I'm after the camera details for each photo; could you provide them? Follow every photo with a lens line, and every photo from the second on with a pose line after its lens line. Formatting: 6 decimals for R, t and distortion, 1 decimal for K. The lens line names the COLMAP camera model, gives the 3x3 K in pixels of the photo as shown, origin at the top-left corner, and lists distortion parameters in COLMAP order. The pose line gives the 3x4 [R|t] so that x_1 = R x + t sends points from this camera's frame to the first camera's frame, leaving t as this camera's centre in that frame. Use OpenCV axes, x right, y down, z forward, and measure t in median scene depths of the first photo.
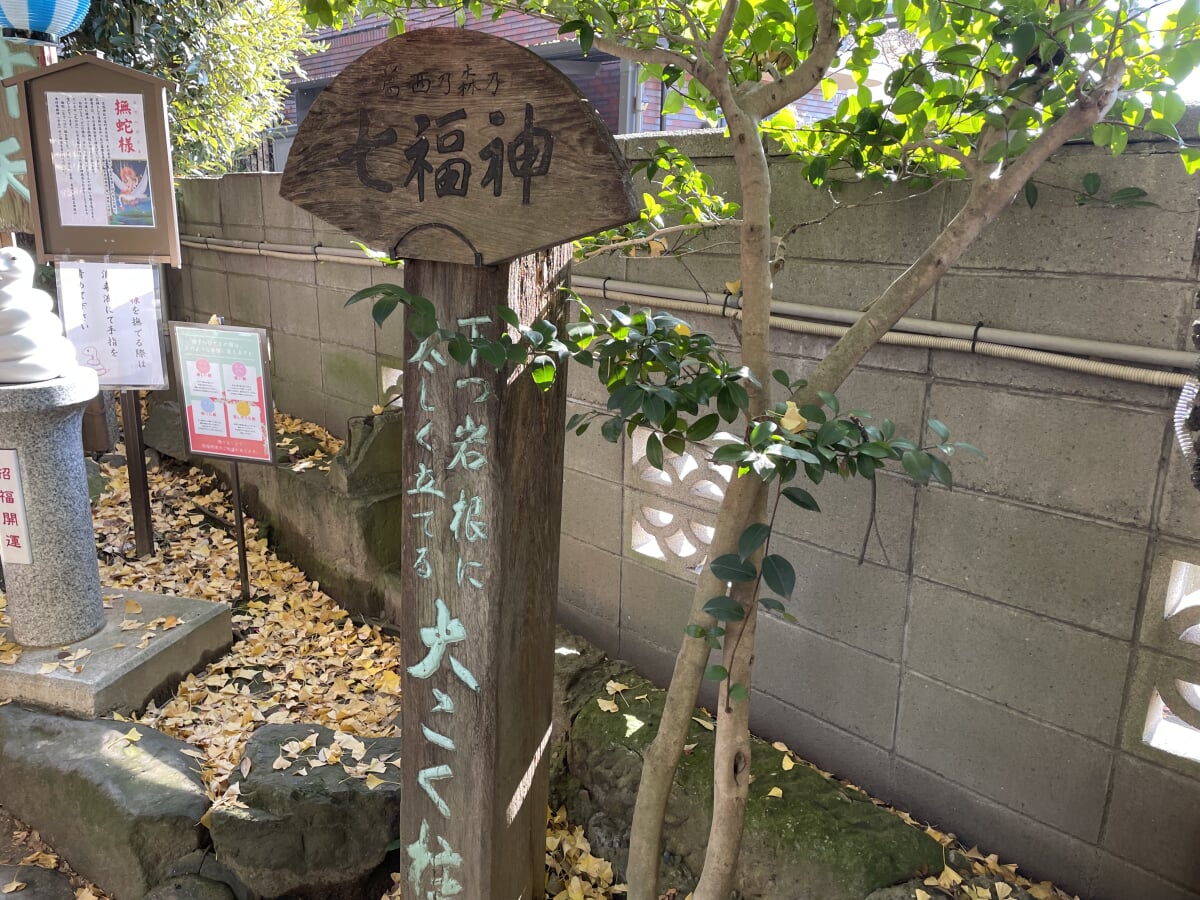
lens RADIAL K [[921.0, 0, 596.4], [0, 921.0, 450.8], [0, 0, 1]] dist [0.107944, -0.127985]
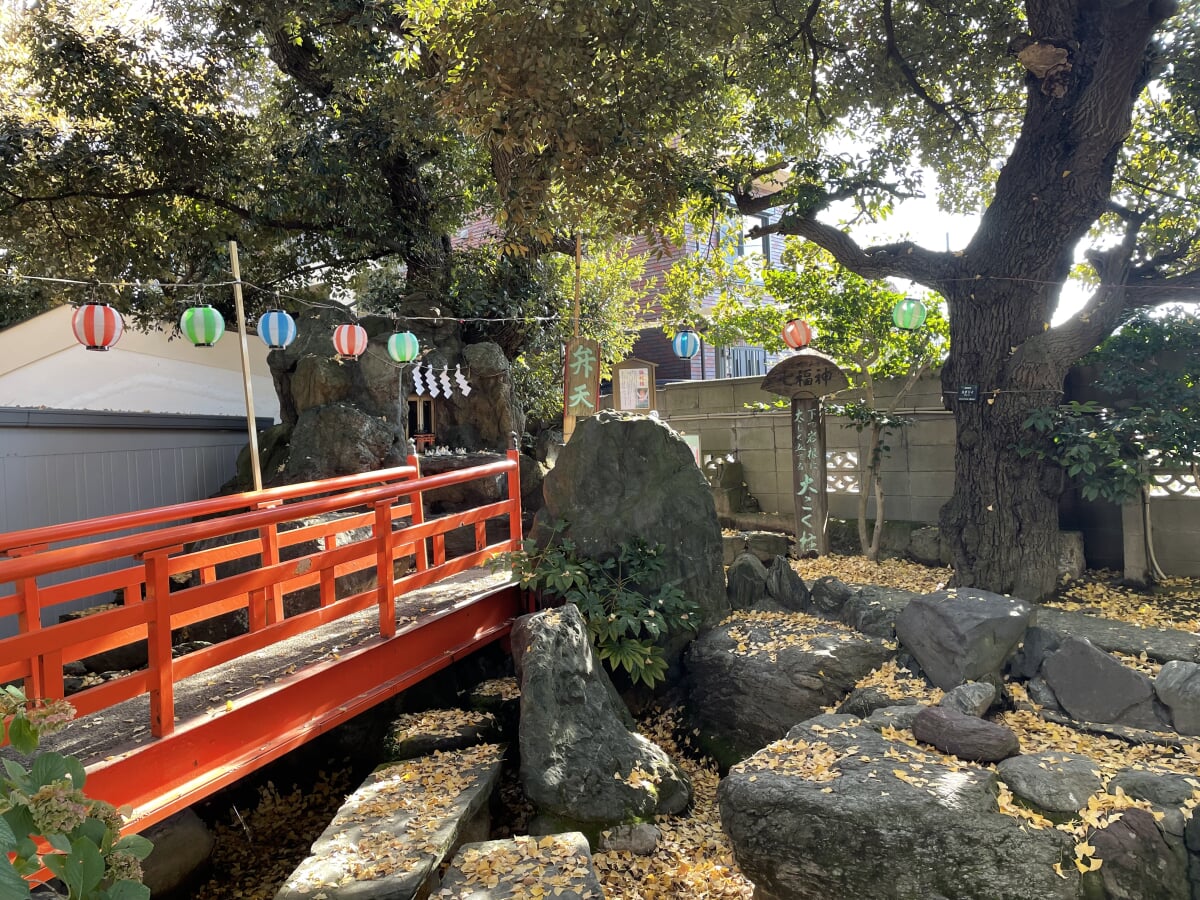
lens RADIAL K [[921.0, 0, 596.4], [0, 921.0, 450.8], [0, 0, 1]] dist [0.107944, -0.127985]
pose [[0.992705, -0.067027, 0.100217, -1.714394], [0.088243, 0.970326, -0.225123, 1.030267], [-0.082154, 0.232324, 0.969163, -3.454859]]
